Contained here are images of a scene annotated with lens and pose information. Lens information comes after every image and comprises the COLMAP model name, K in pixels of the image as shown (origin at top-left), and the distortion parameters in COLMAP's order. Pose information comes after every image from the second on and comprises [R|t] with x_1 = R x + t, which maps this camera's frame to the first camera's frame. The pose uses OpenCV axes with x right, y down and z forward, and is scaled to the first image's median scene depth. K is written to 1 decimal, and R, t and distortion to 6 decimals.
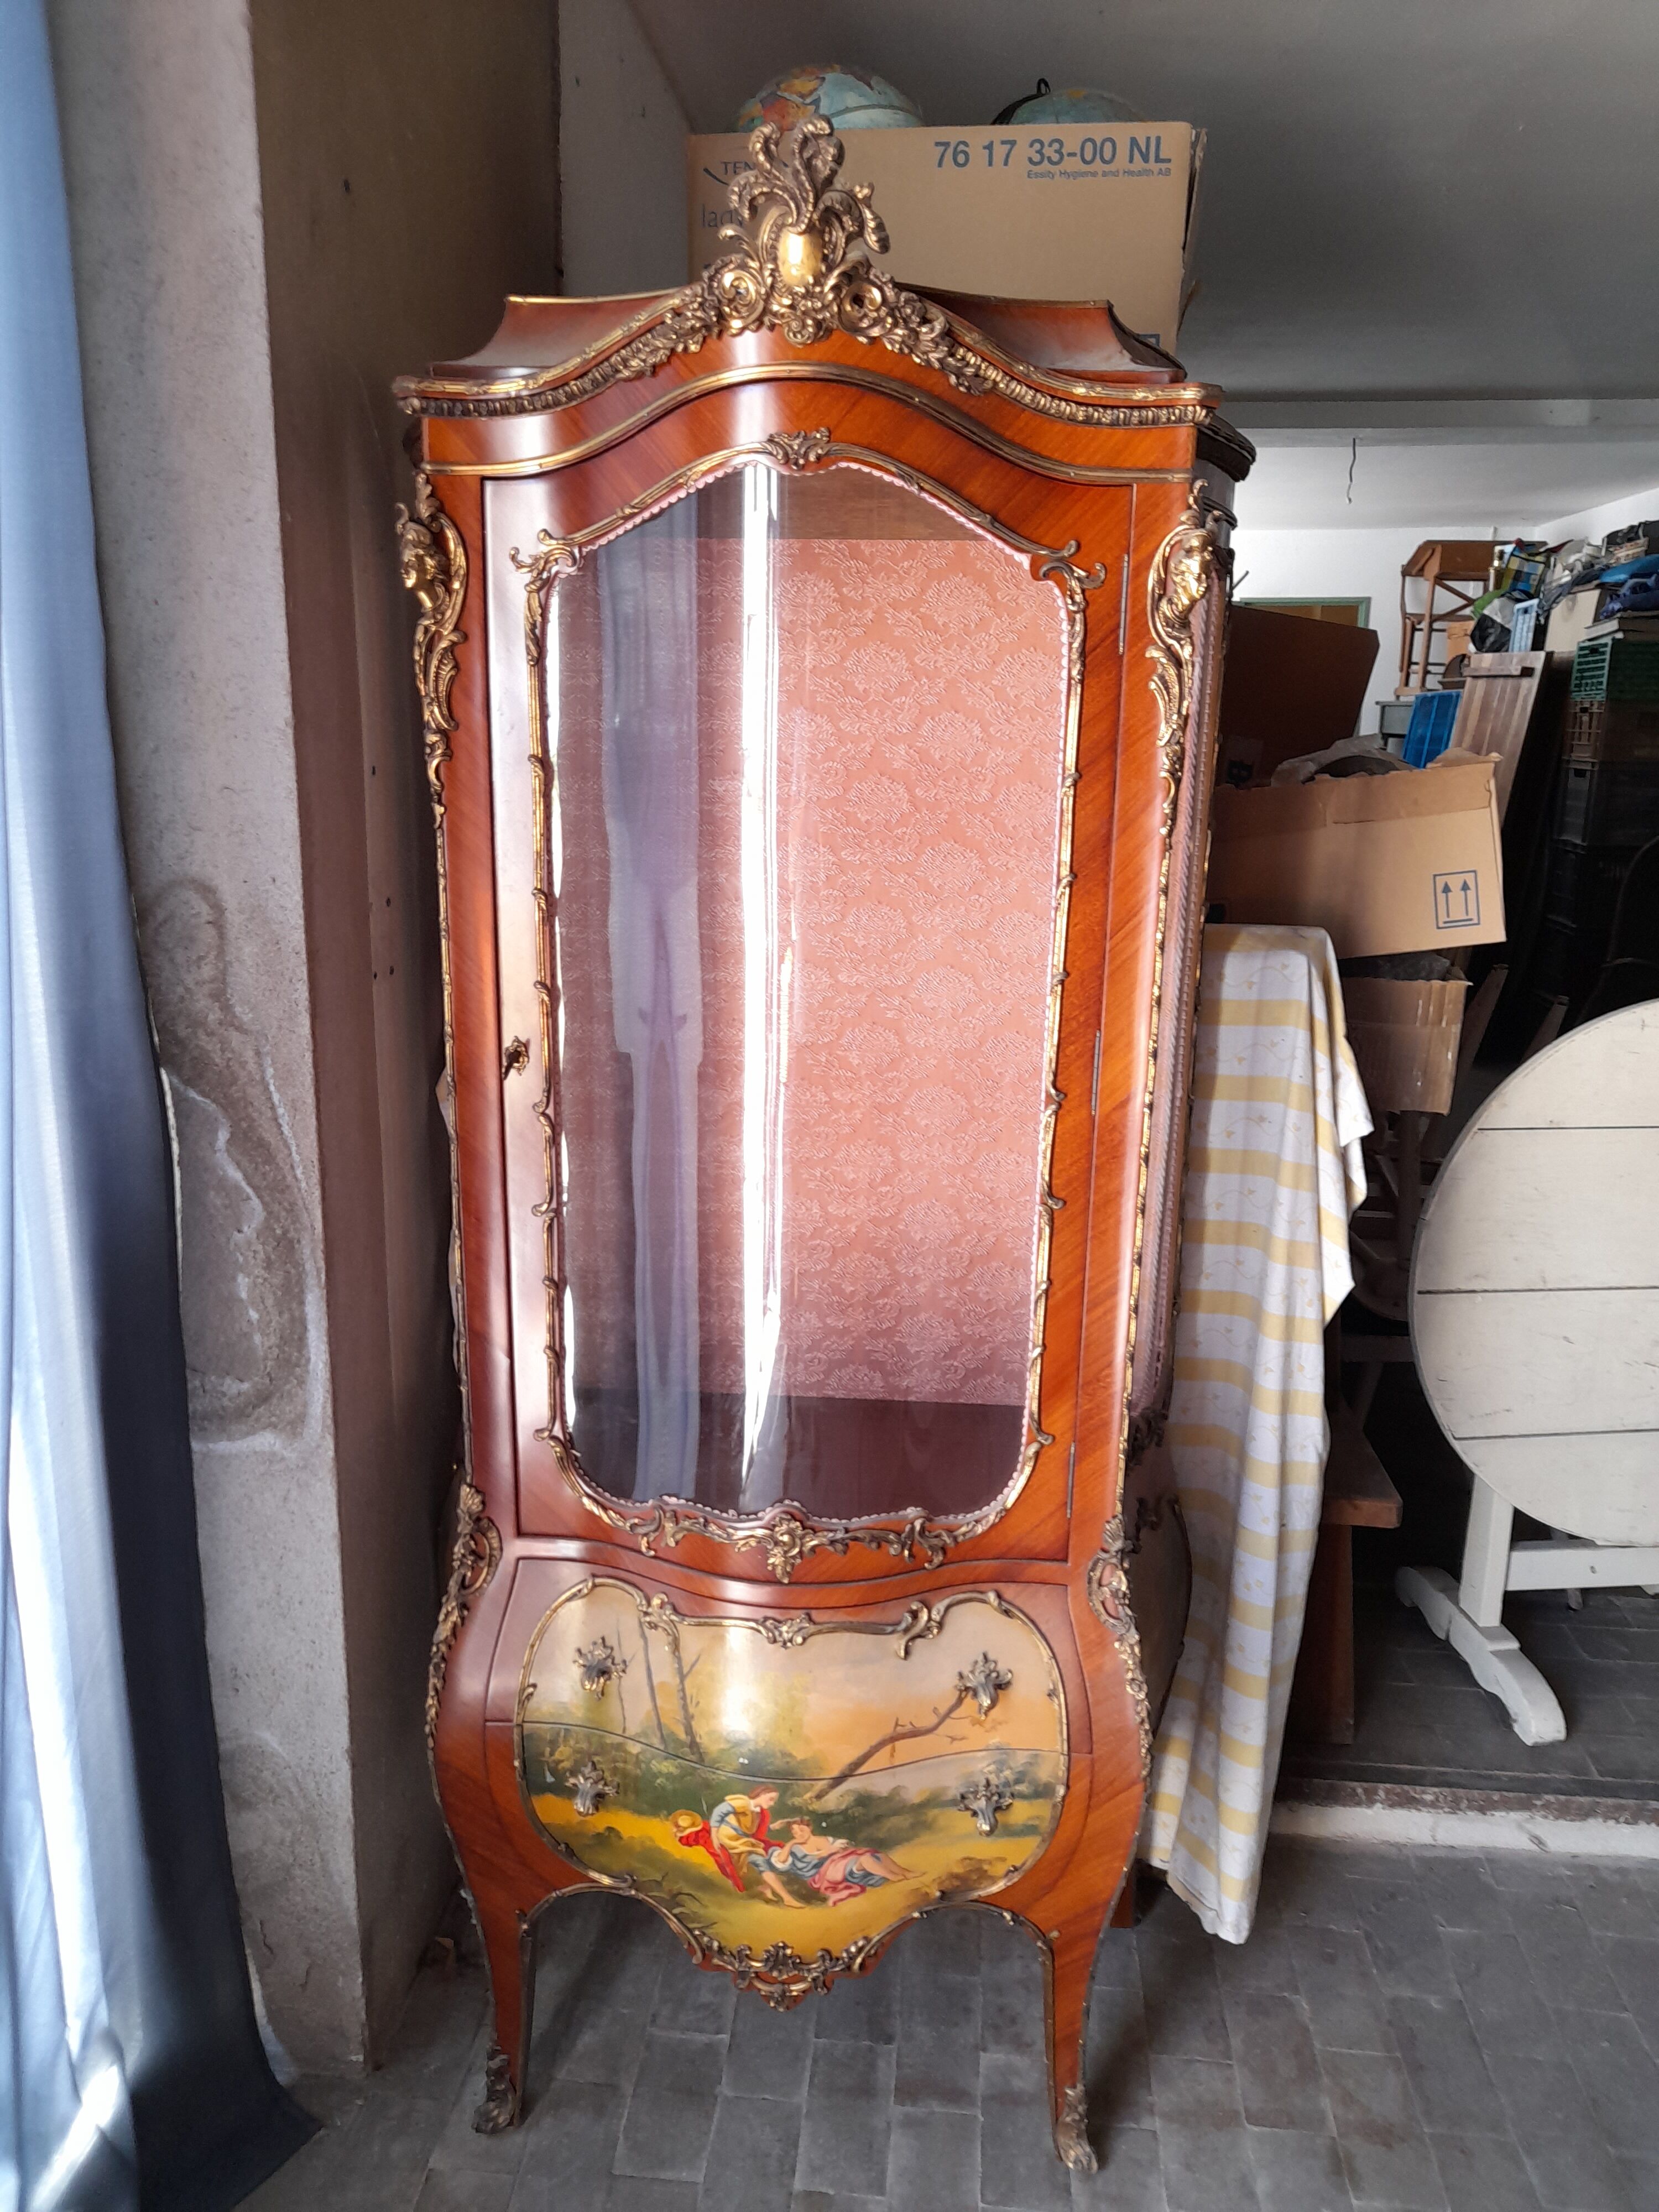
lens RADIAL K [[1637.0, 0, 790.6], [0, 1637.0, 1112.4], [0, 0, 1]] dist [0.041501, -0.049645]
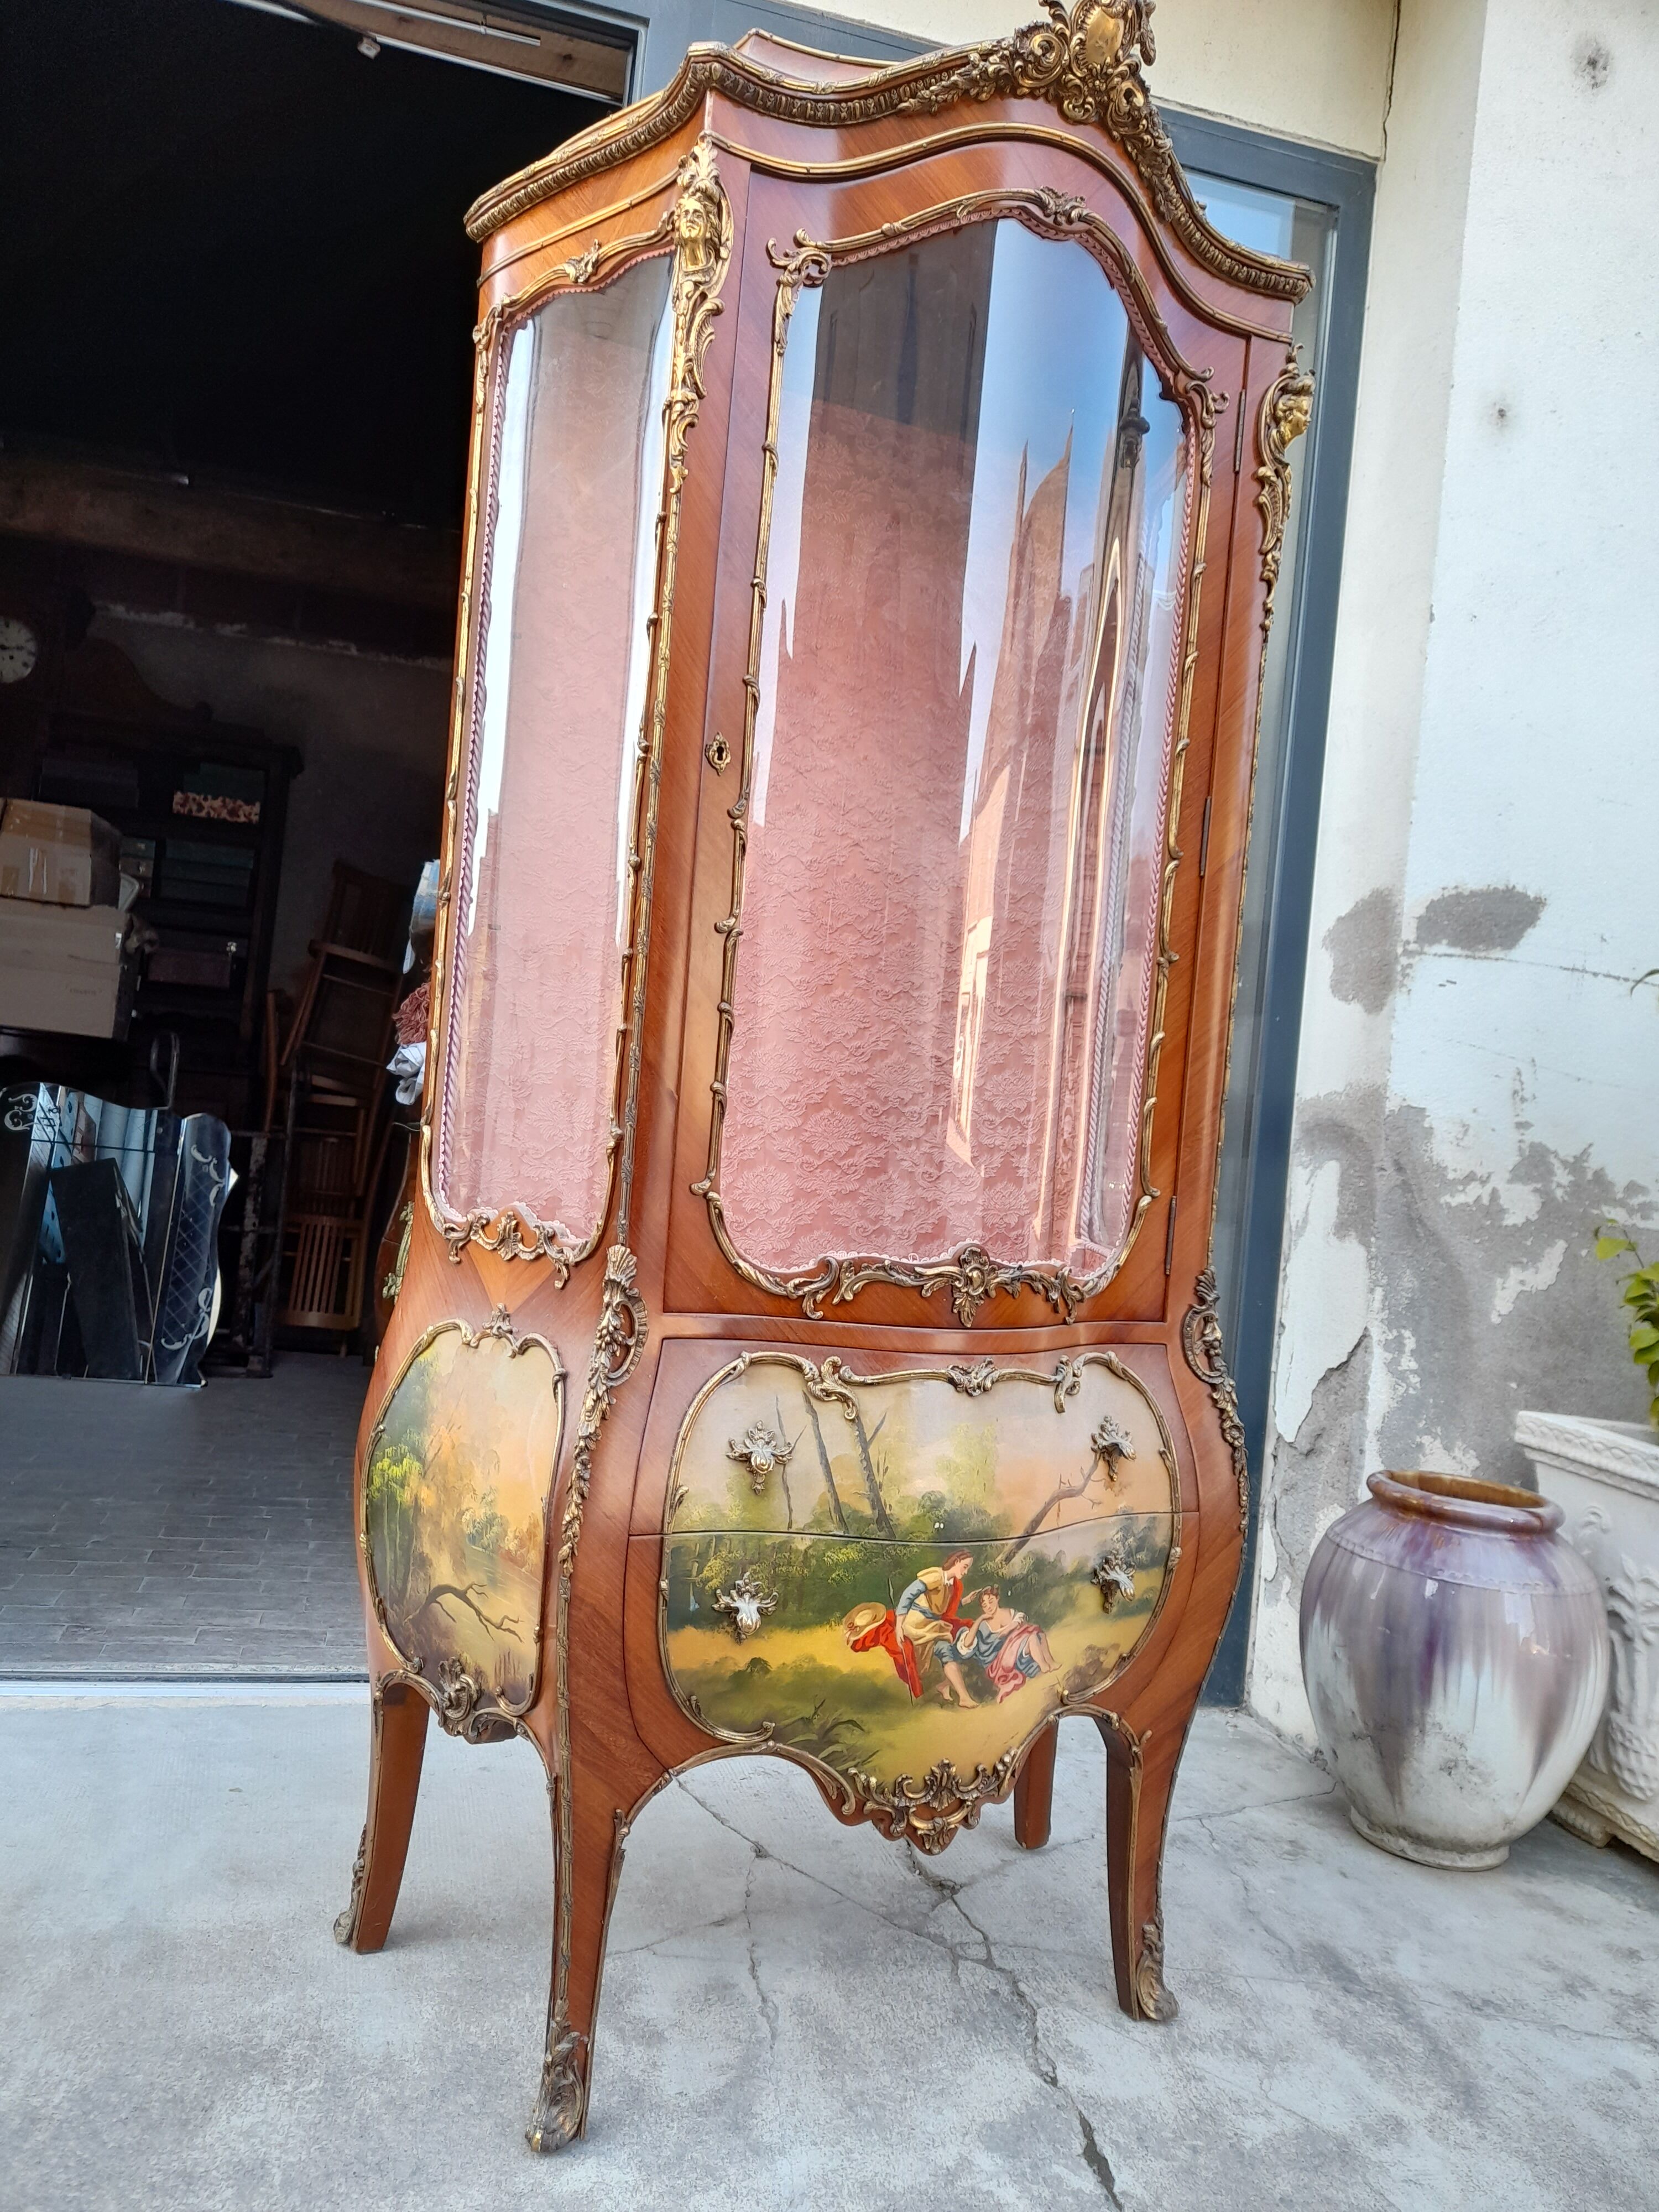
lens RADIAL K [[1640.4, 0, 817.7], [0, 1640.4, 1109.9], [0, 0, 1]] dist [0.045049, -0.035818]
pose [[0.869447, 0.050803, 0.491407, -0.539471], [0.057493, 0.977534, -0.202783, 0.340809], [-0.490669, 0.204561, 0.846994, 0.199051]]
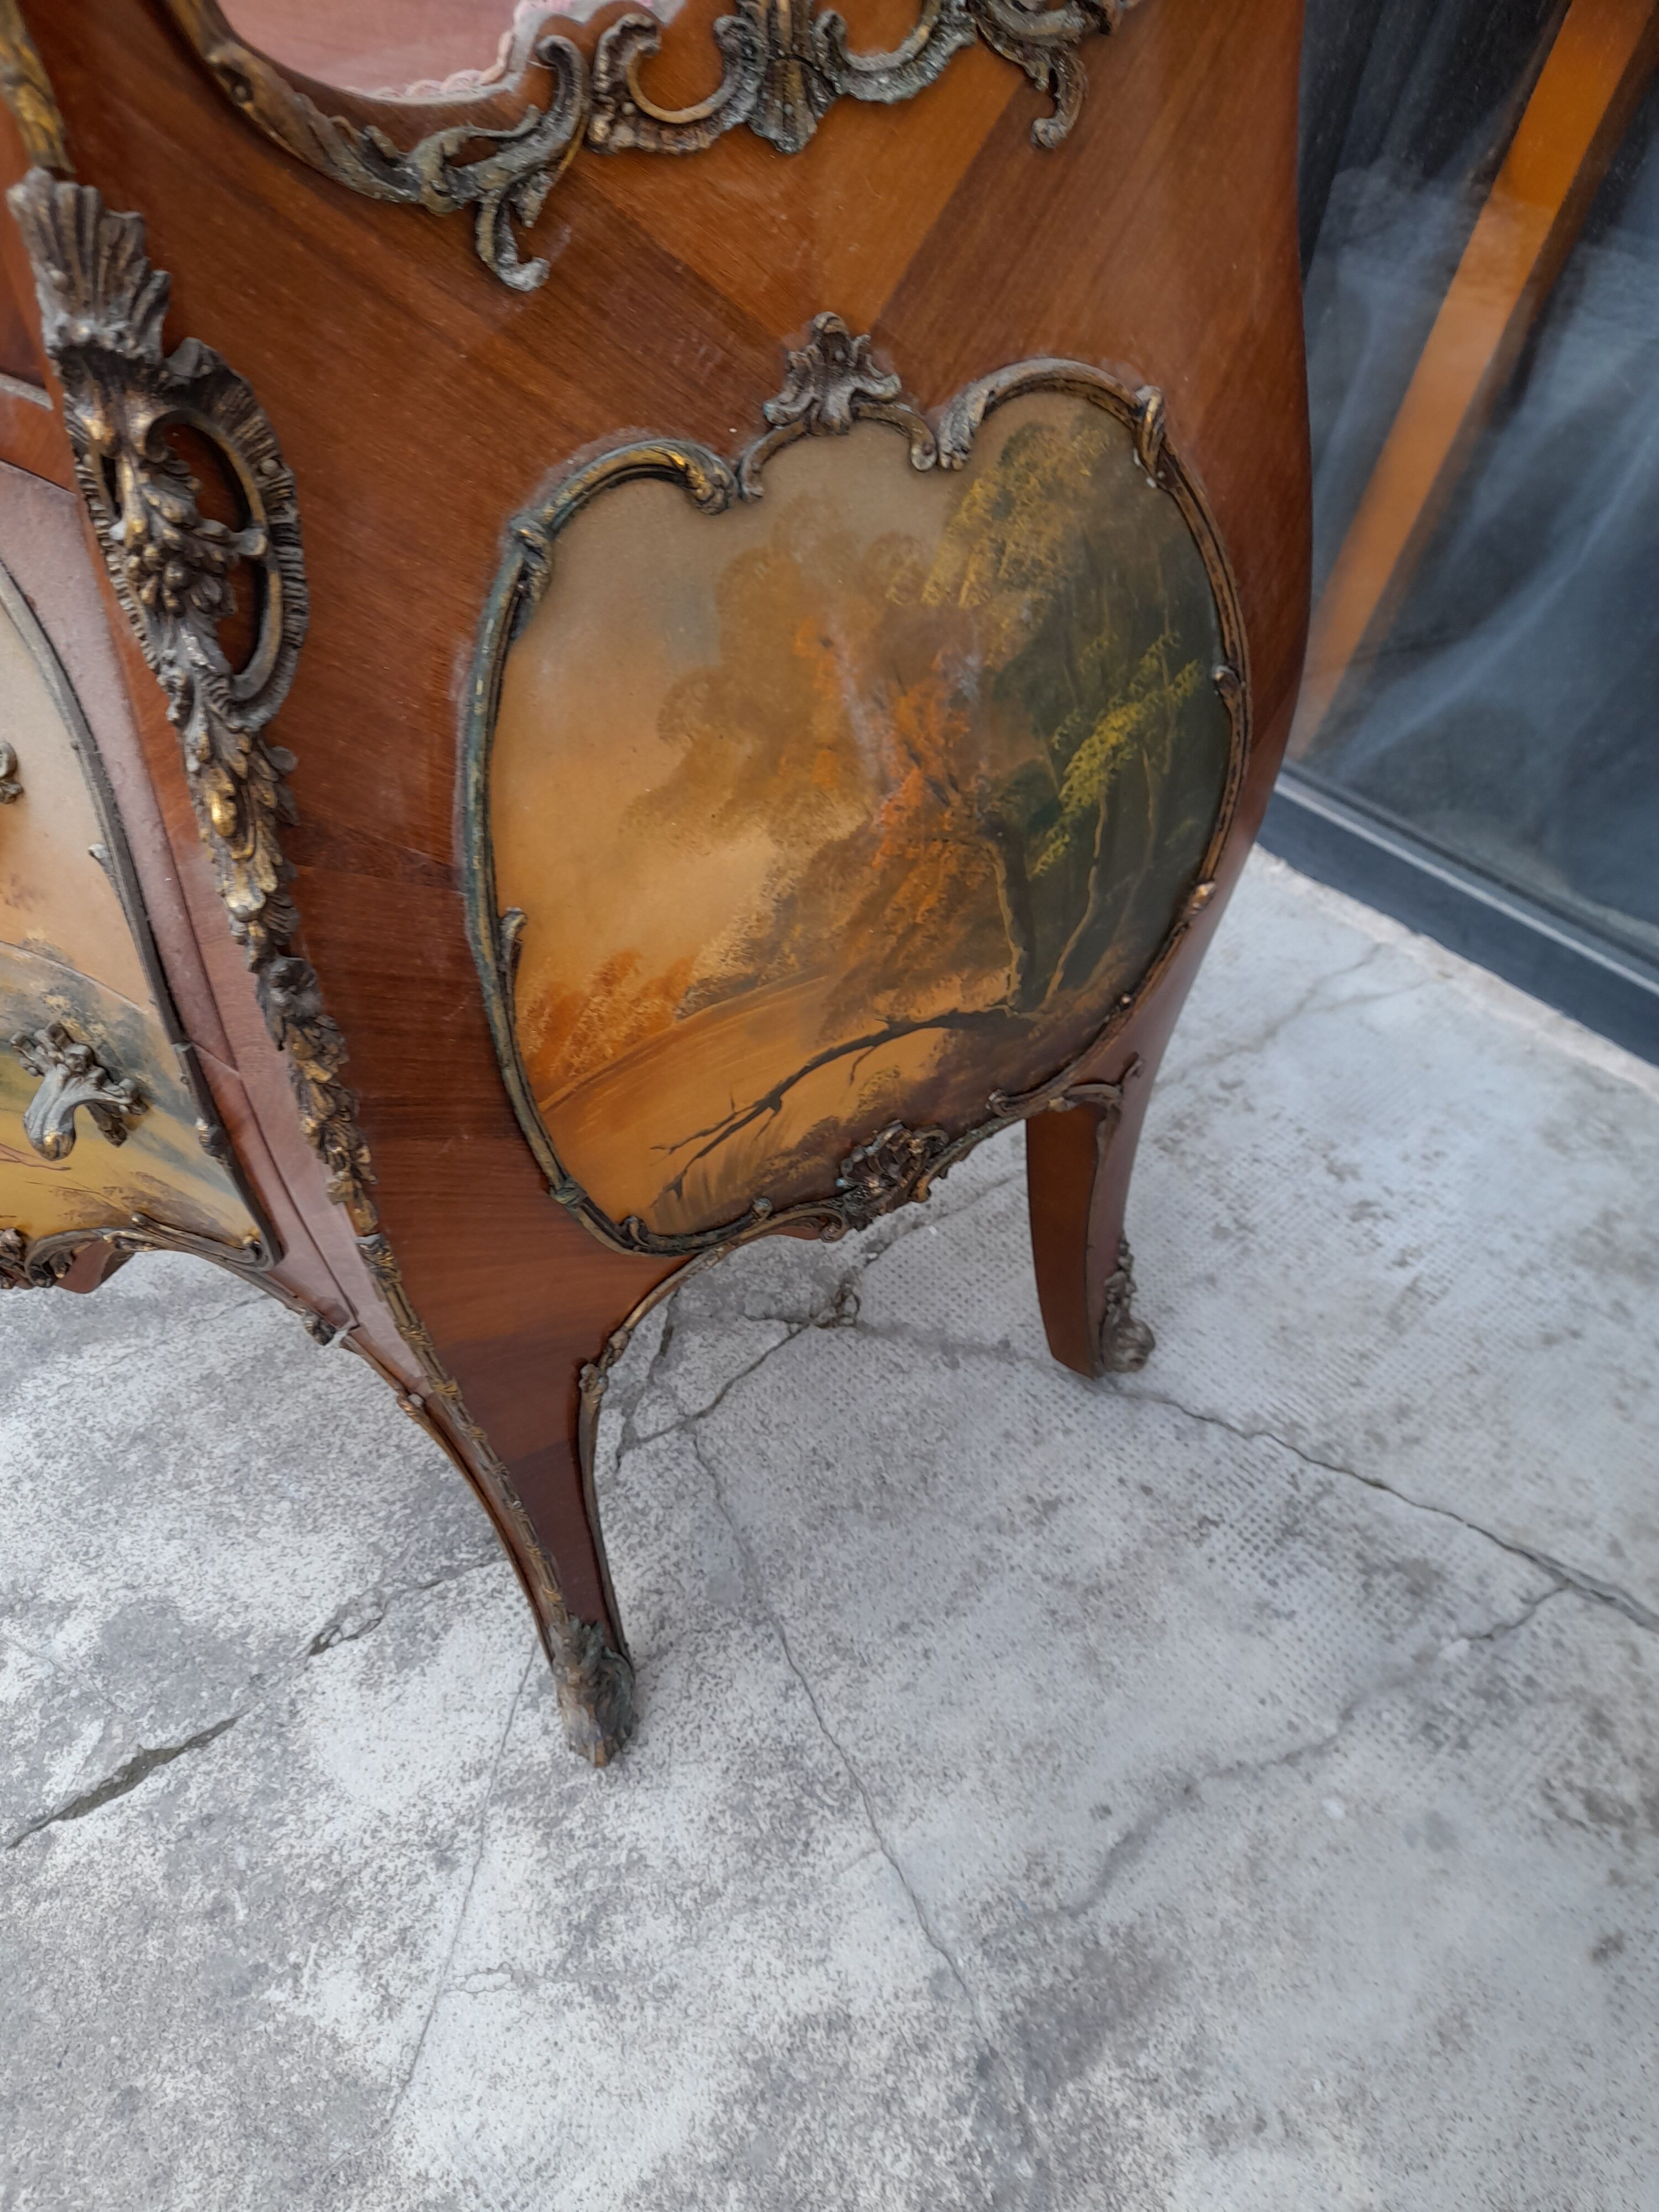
lens RADIAL K [[1652.5, 0, 787.5], [0, 1652.5, 1105.8], [0, 0, 1]] dist [0.032681, -0.040849]
pose [[0.828333, 0.364817, -0.425174, 0.404731], [-0.078831, 0.827268, 0.556250, 0.212340], [0.554662, -0.427243, 0.714012, 0.828950]]
